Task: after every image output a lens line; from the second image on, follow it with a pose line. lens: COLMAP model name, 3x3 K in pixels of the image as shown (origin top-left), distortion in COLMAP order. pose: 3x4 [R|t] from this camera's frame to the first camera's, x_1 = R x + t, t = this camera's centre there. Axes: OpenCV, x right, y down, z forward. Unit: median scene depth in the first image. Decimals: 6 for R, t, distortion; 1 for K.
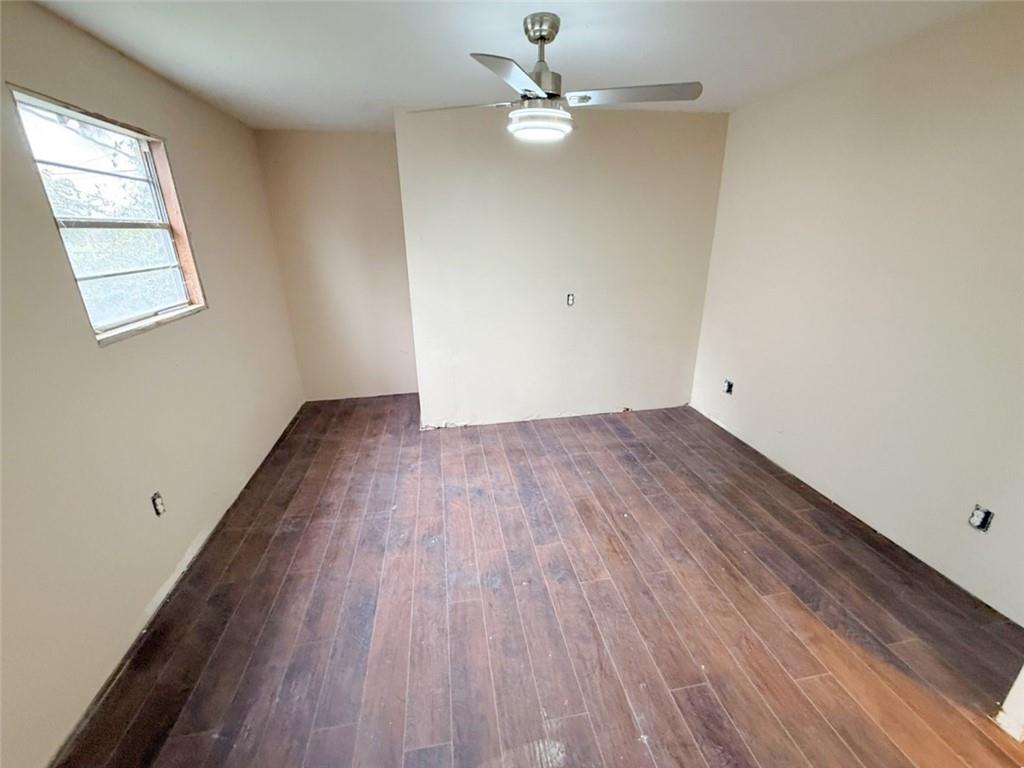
lens RADIAL K [[412.0, 0, 509.5], [0, 412.0, 383.9], [0, 0, 1]] dist [-0.001481, -0.000095]
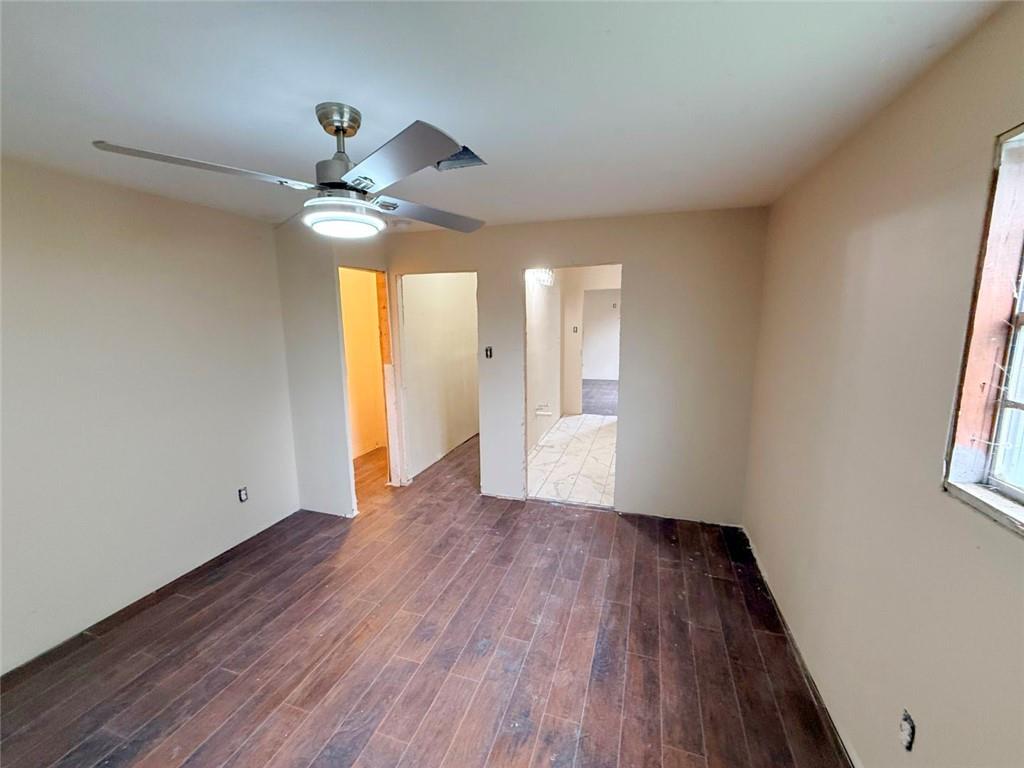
lens RADIAL K [[412.0, 0, 509.5], [0, 412.0, 383.9], [0, 0, 1]] dist [-0.001481, -0.000095]
pose [[-0.877694, -0.049443, 0.476664, -0.583610], [0.185175, 0.882415, 0.432497, -0.578183], [-0.441999, 0.467867, -0.765335, 1.503899]]
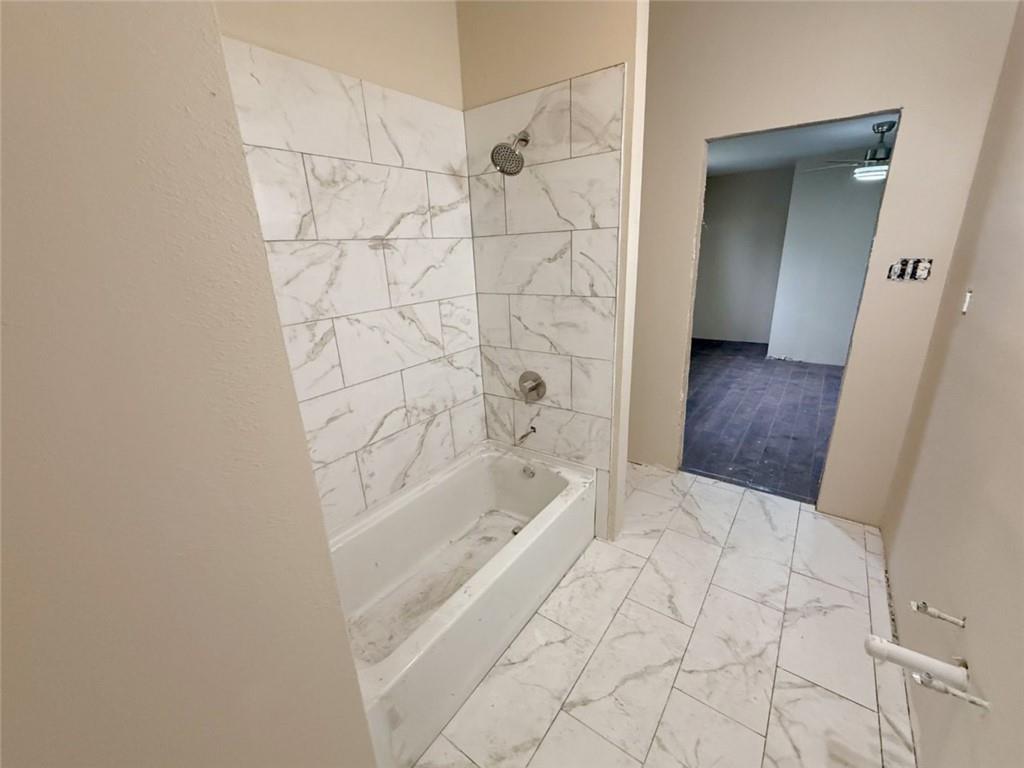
lens RADIAL K [[421.0, 0, 512.0], [0, 421.0, 384.0], [0, 0, 1]] dist [-0.000118, 0.000049]
pose [[0.693210, 0.209109, -0.689735, 0.423924], [-0.208081, 0.974301, 0.086253, 0.485862], [0.690045, 0.083729, 0.718907, -1.396117]]
